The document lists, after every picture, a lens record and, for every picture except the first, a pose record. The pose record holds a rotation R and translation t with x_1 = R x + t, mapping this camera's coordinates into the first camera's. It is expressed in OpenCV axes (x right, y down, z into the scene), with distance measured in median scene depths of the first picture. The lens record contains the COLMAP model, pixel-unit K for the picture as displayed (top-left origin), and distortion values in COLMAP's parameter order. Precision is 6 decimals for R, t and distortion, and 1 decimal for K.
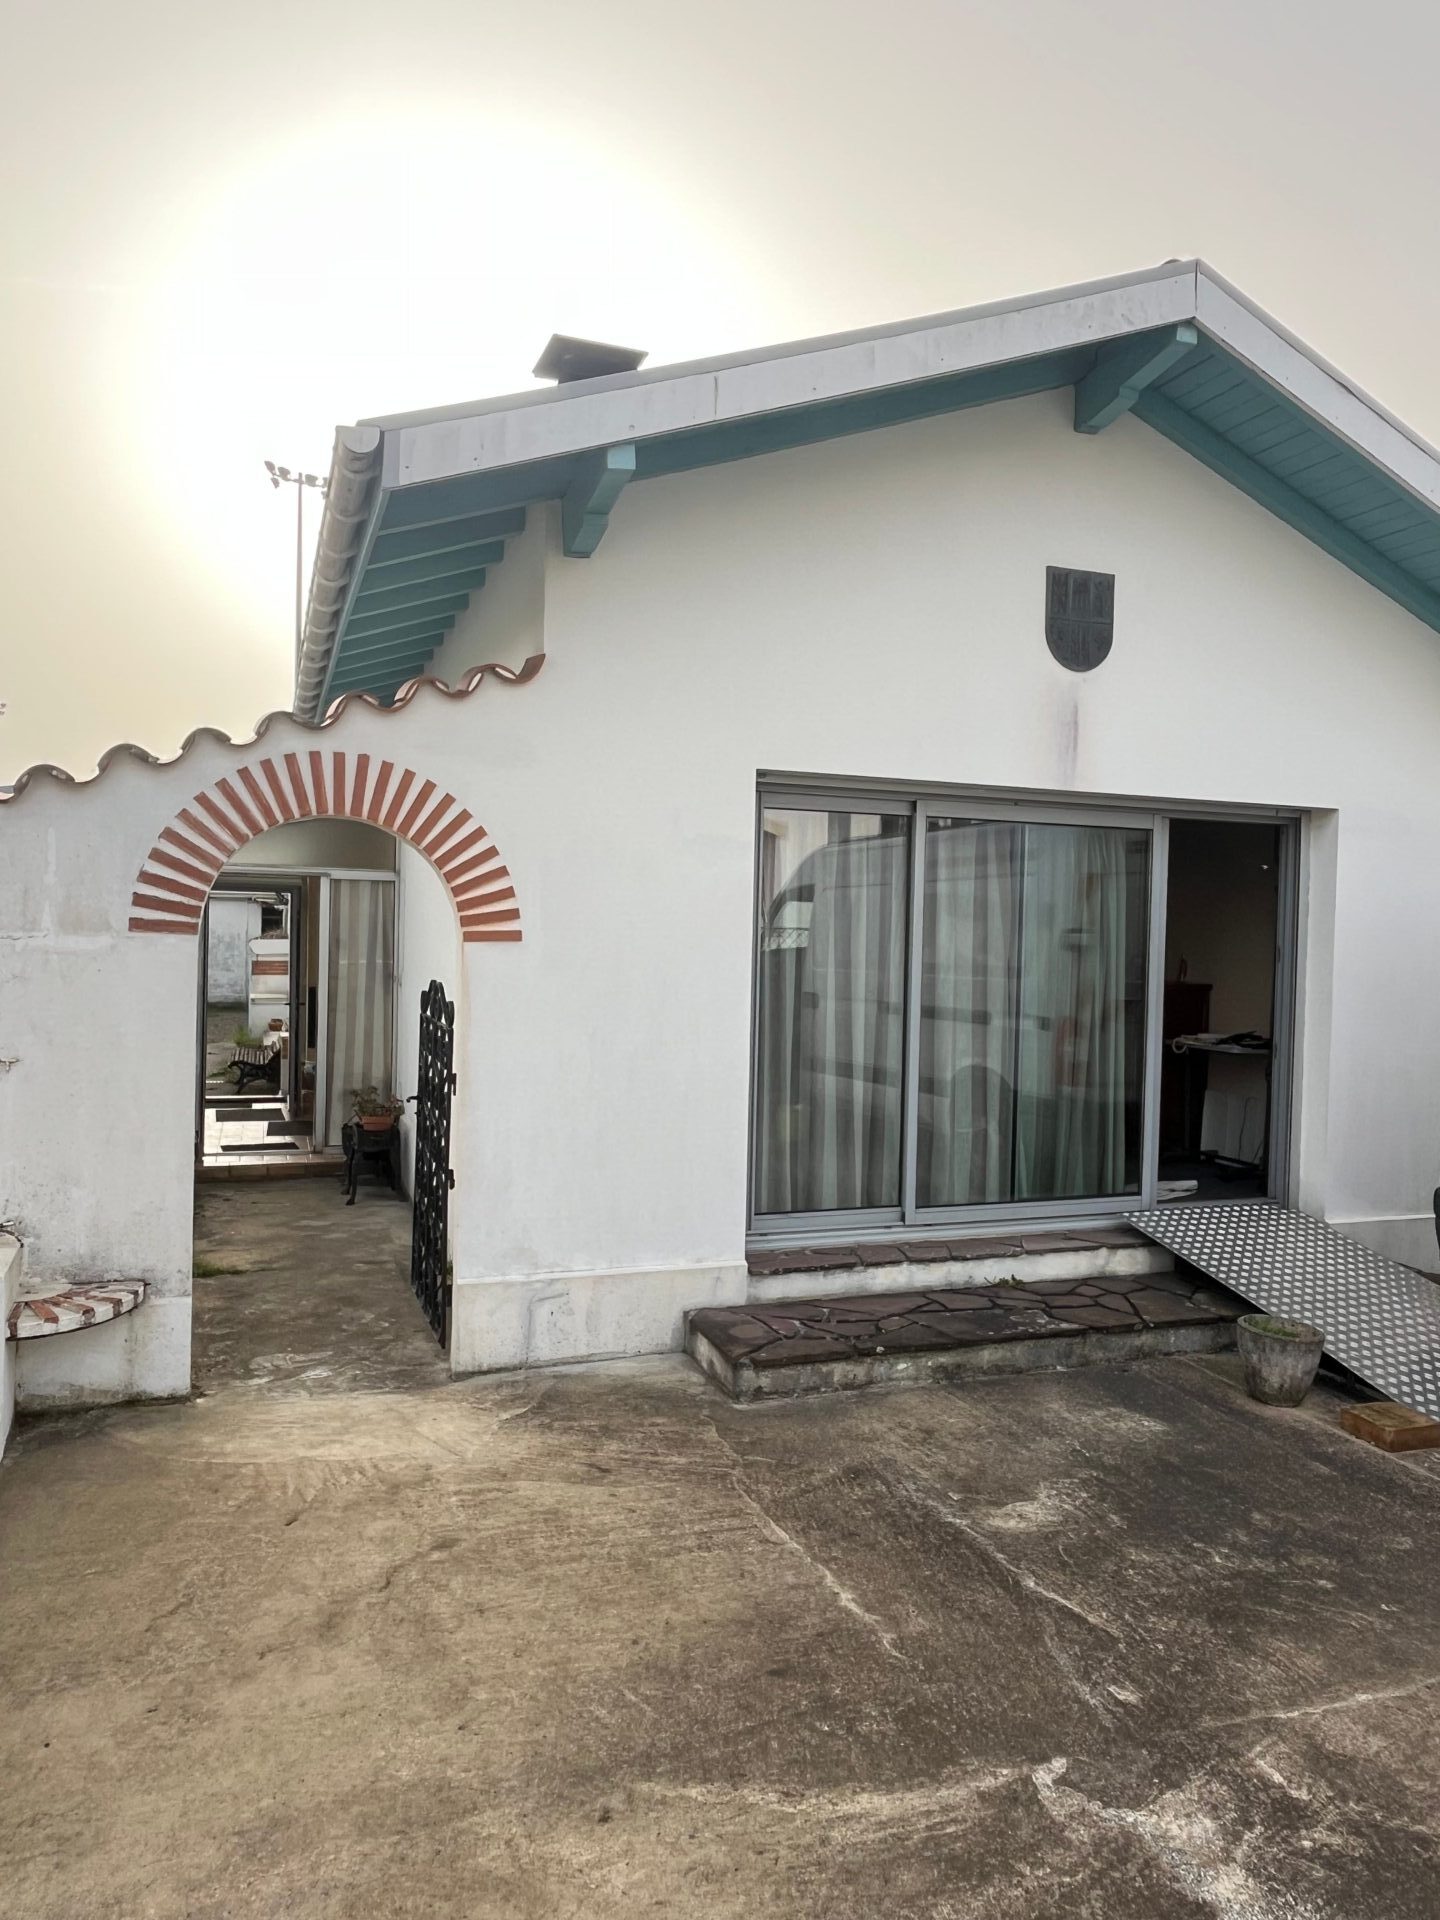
lens RADIAL K [[1319.9, 0, 720.0], [0, 1319.9, 960.0], [0, 0, 1]] dist [0.002278, -0.000554]
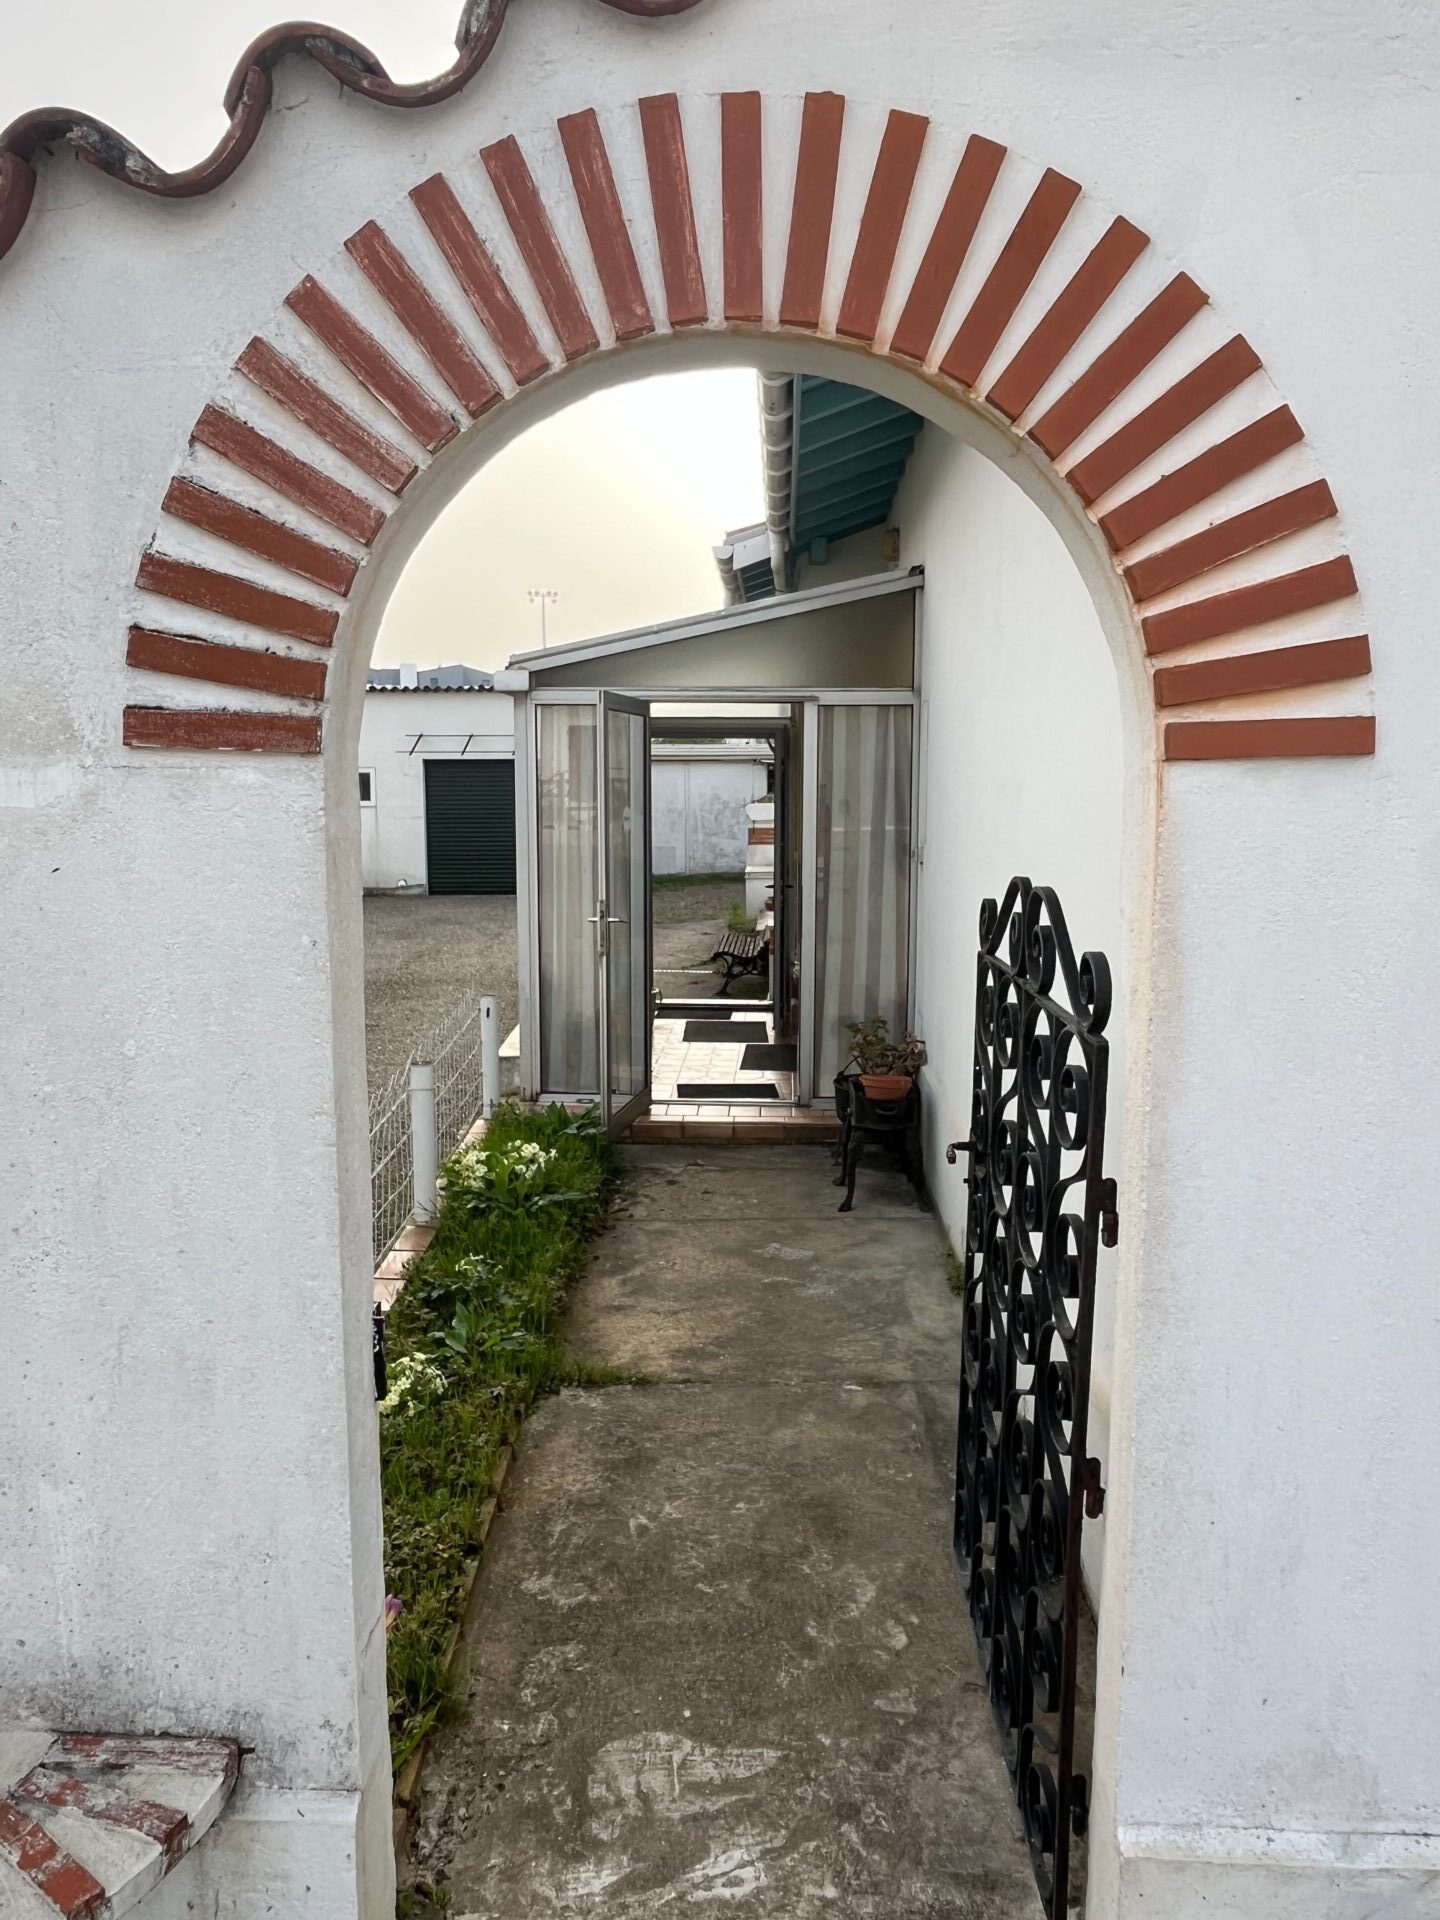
lens RADIAL K [[1319.9, 0, 720.0], [0, 1319.9, 960.0], [0, 0, 1]] dist [0.002278, -0.000554]
pose [[0.927807, 0.026096, -0.372147, -0.145980], [0.012173, 0.994902, 0.100114, -0.000742], [0.372862, -0.097417, 0.922759, 0.574662]]
